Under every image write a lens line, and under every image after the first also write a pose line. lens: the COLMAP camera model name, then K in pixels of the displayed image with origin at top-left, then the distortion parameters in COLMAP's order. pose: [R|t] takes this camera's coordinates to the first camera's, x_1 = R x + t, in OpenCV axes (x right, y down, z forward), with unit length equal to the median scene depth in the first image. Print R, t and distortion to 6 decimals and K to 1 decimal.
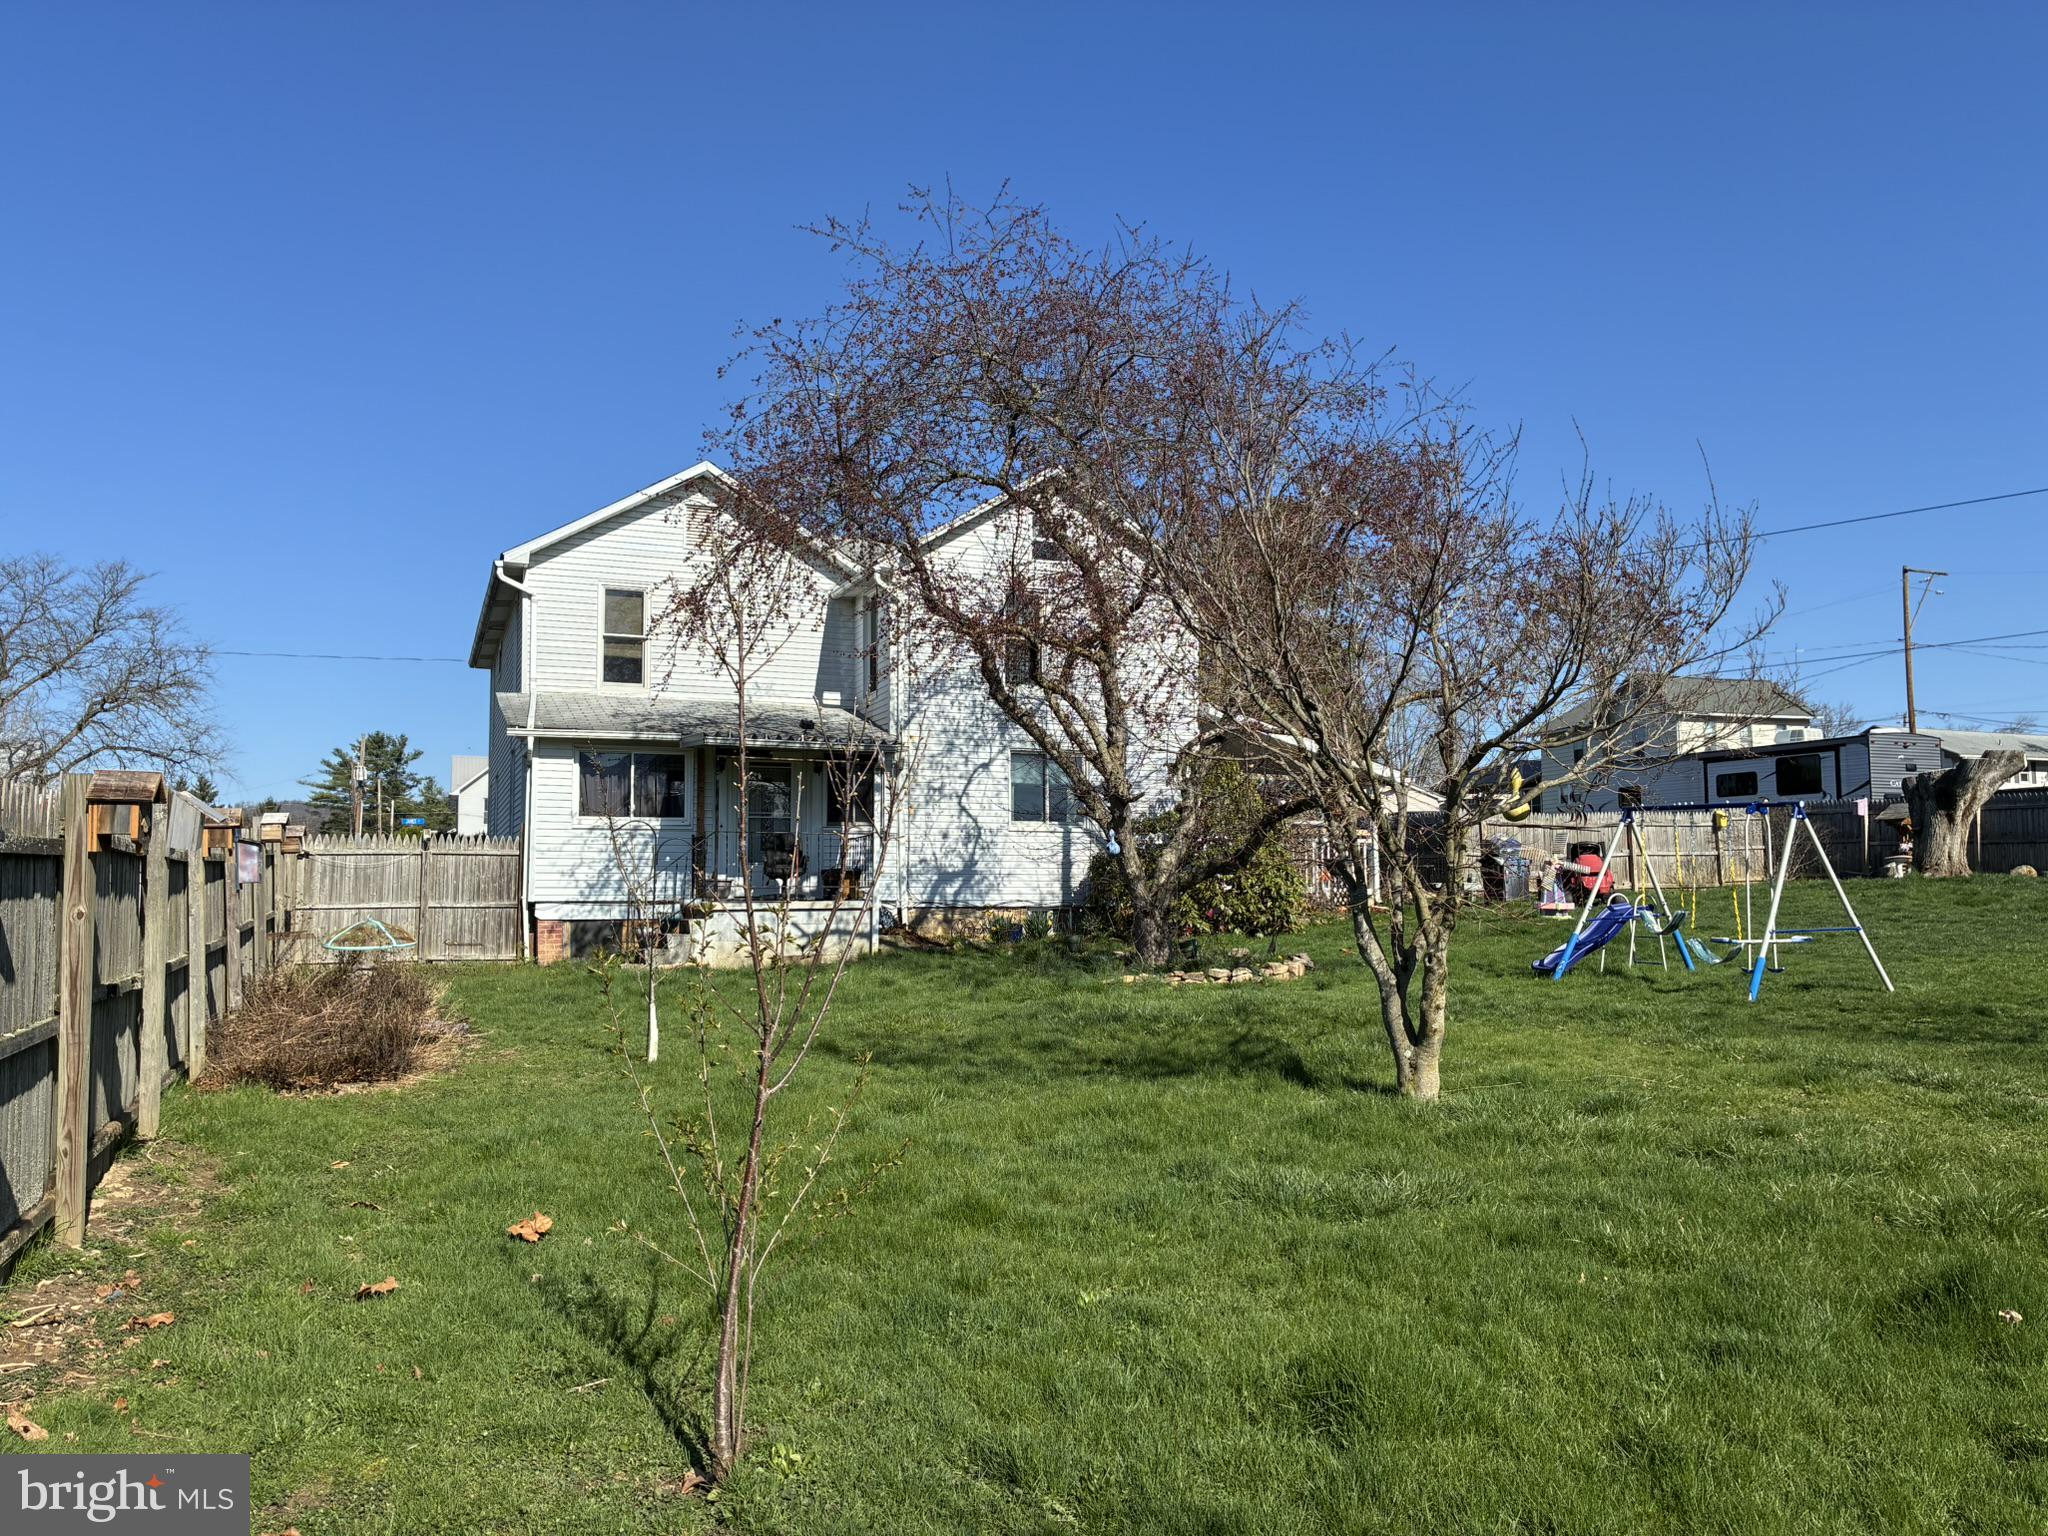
lens RADIAL K [[1546.5, 0, 1027.9], [0, 1546.5, 783.8], [0, 0, 1]] dist [0.048641, -0.066142]
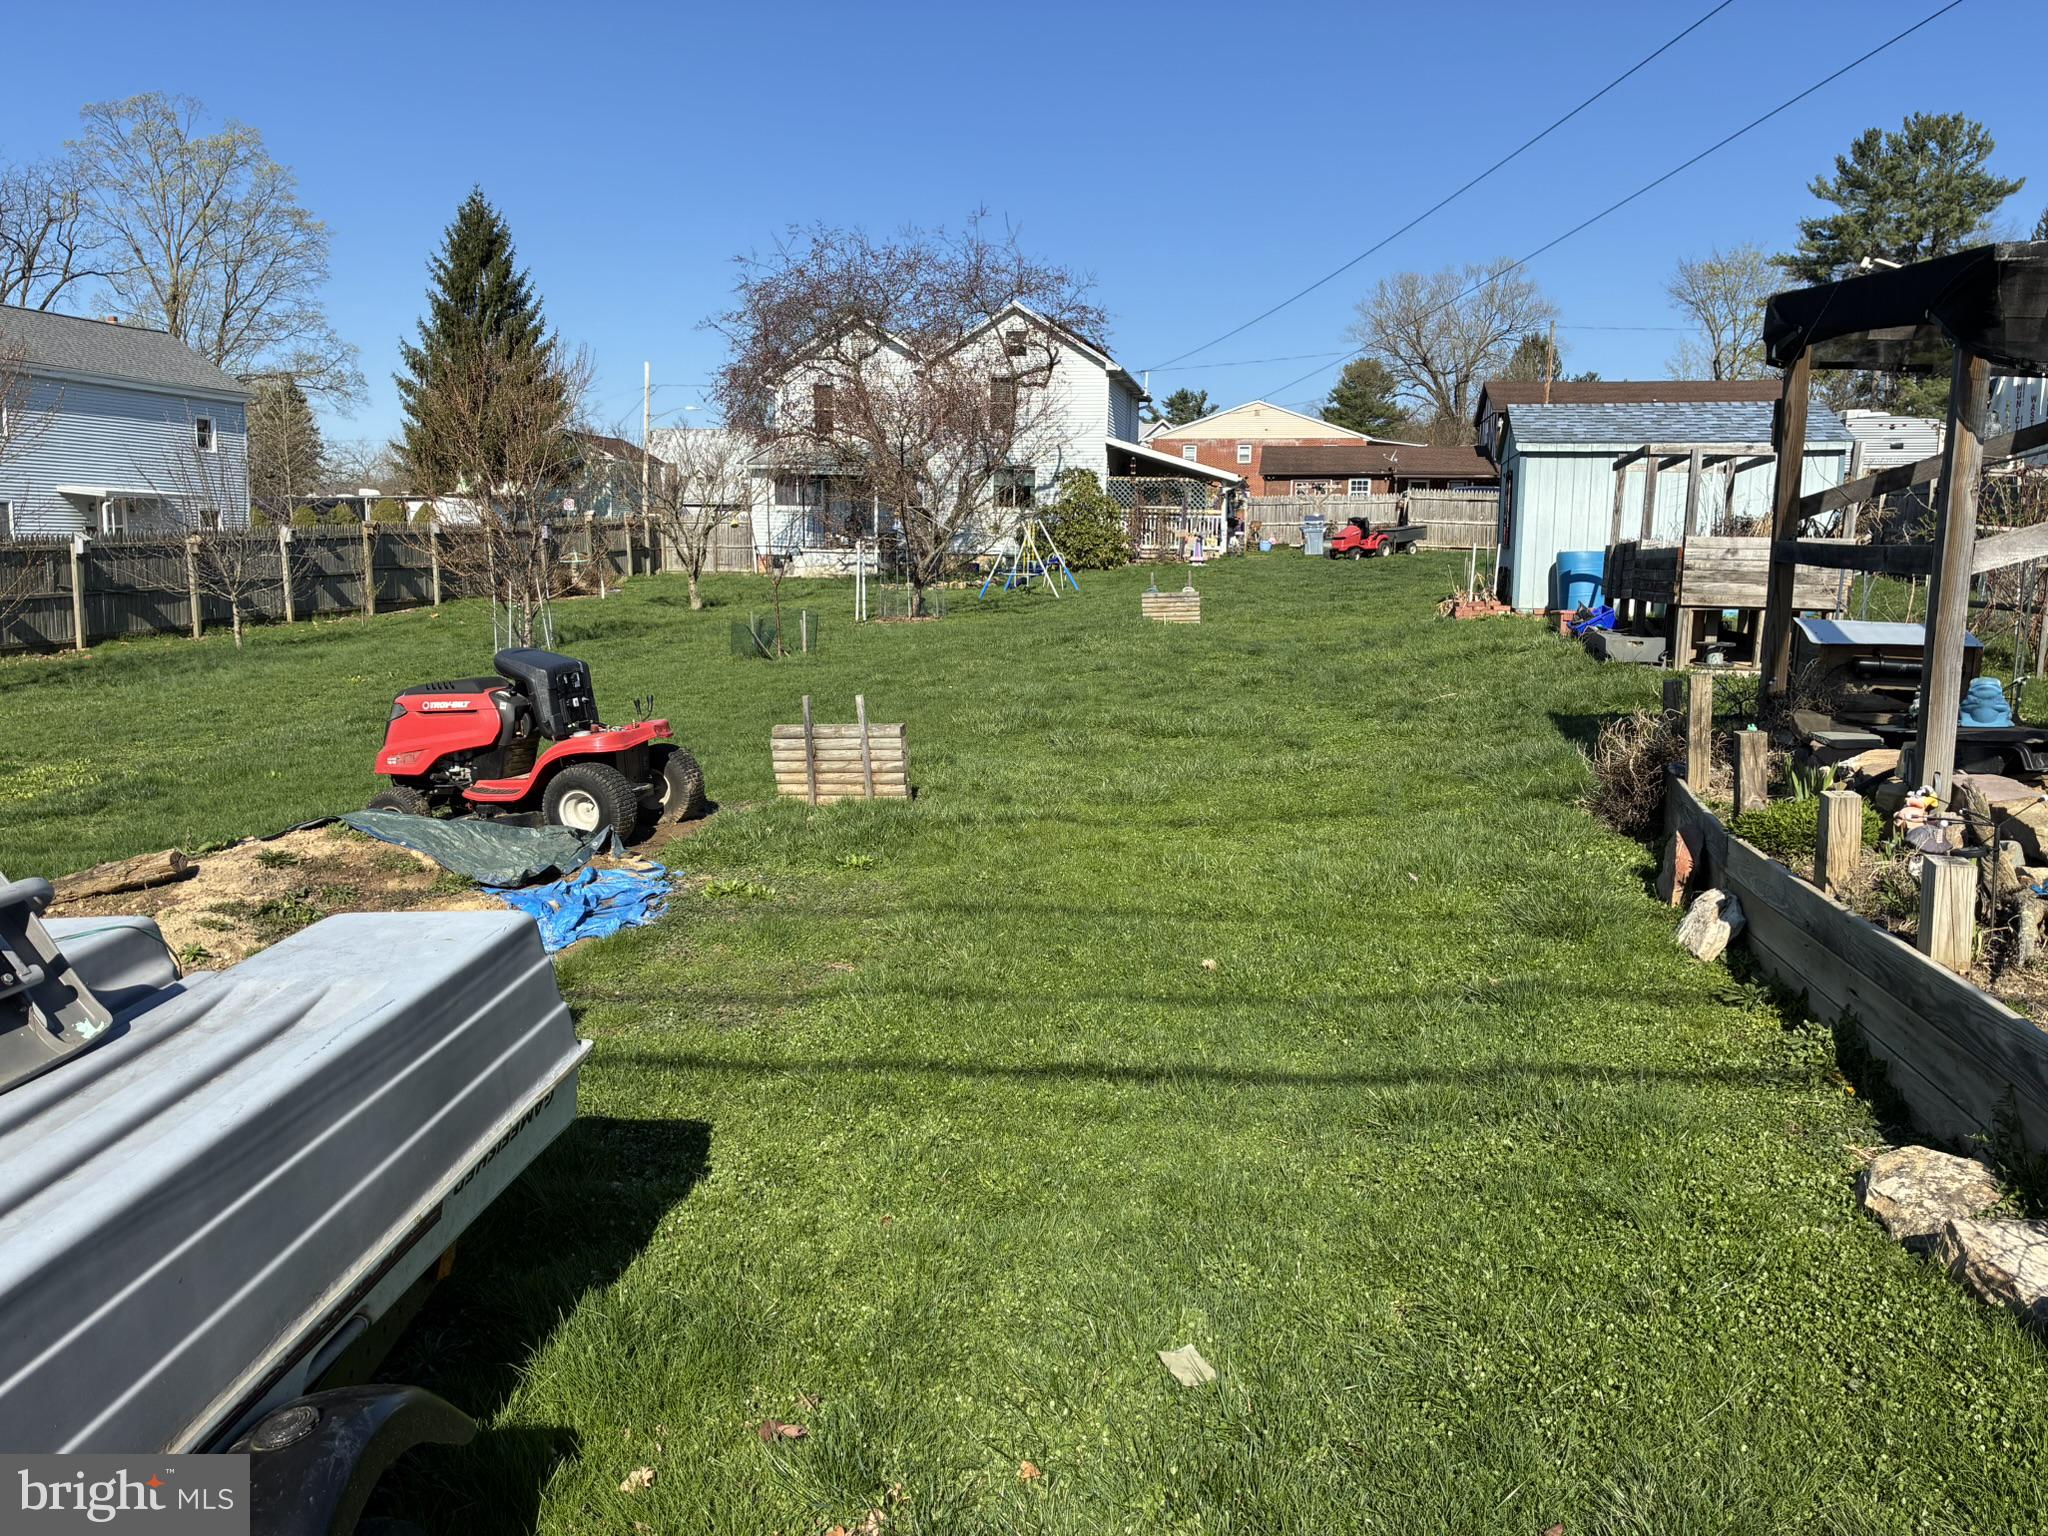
lens RADIAL K [[1546.5, 0, 1023.6], [0, 1546.5, 739.1], [0, 0, 1]] dist [0.048641, -0.066142]
pose [[0.845428, 0.082760, -0.527639, 1.514557], [0.025930, 0.980396, 0.195323, -0.094205], [0.533460, -0.178813, 0.826708, -0.834887]]
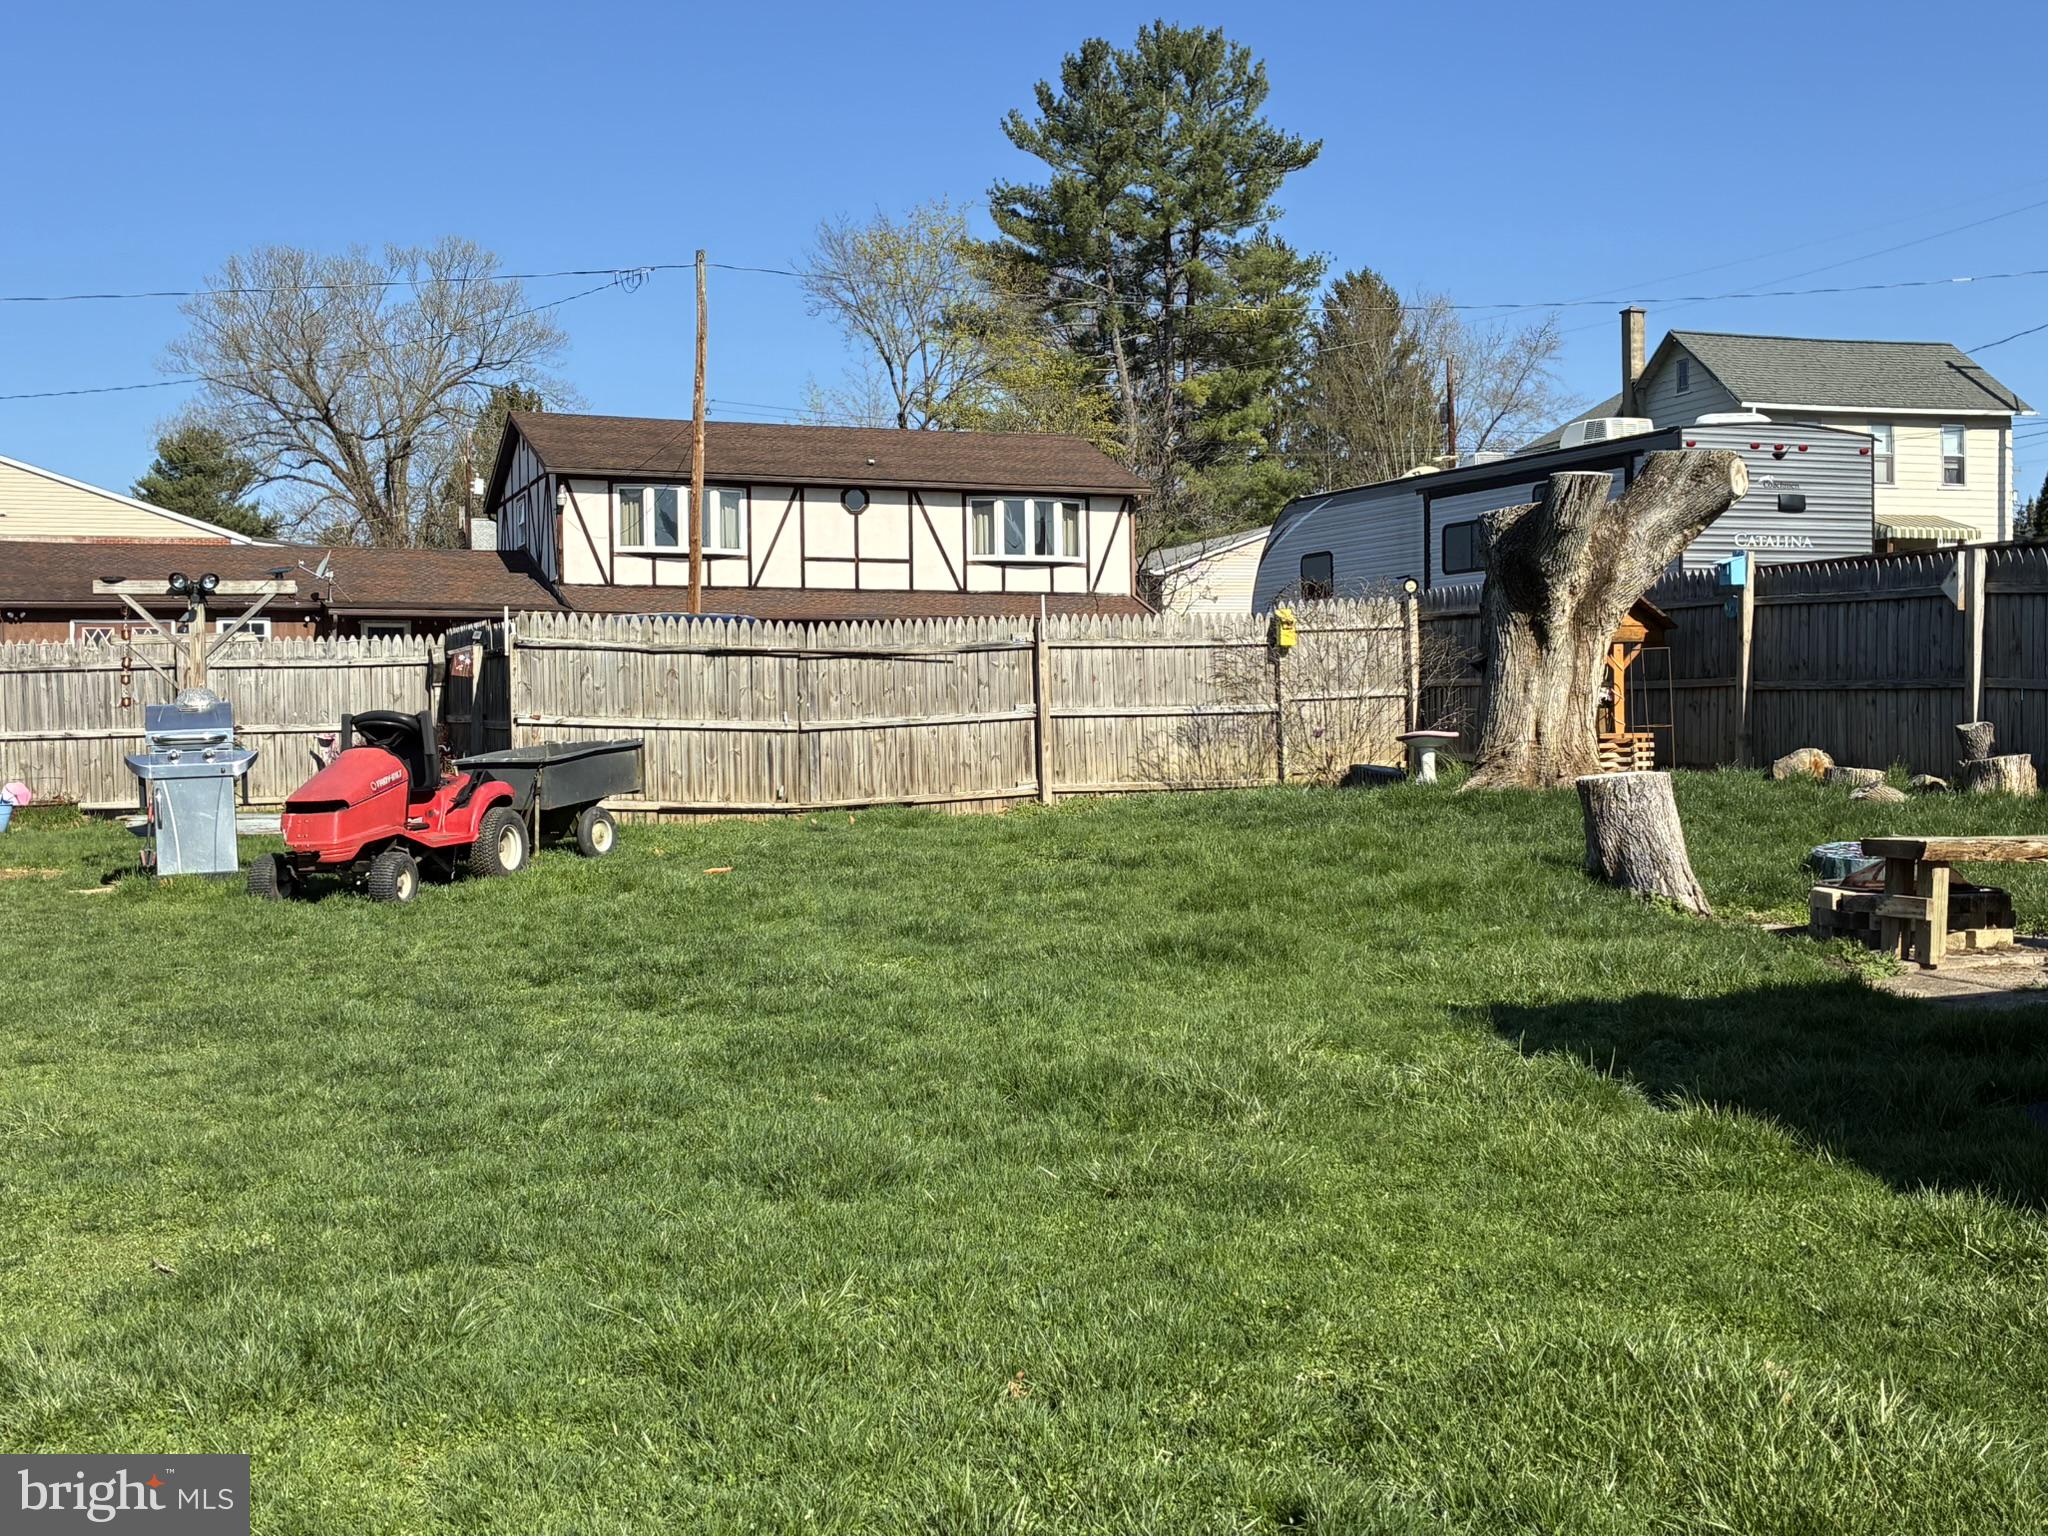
lens RADIAL K [[2435.6, 0, 1025.5], [0, 2435.6, 781.9], [0, 0, 1]] dist [0.036740, 0.000000]
pose [[0.999727, -0.005670, -0.022665, 0.859921], [0.007785, 0.995508, 0.094354, 0.001984], [0.022028, -0.094505, 0.995281, 0.722279]]
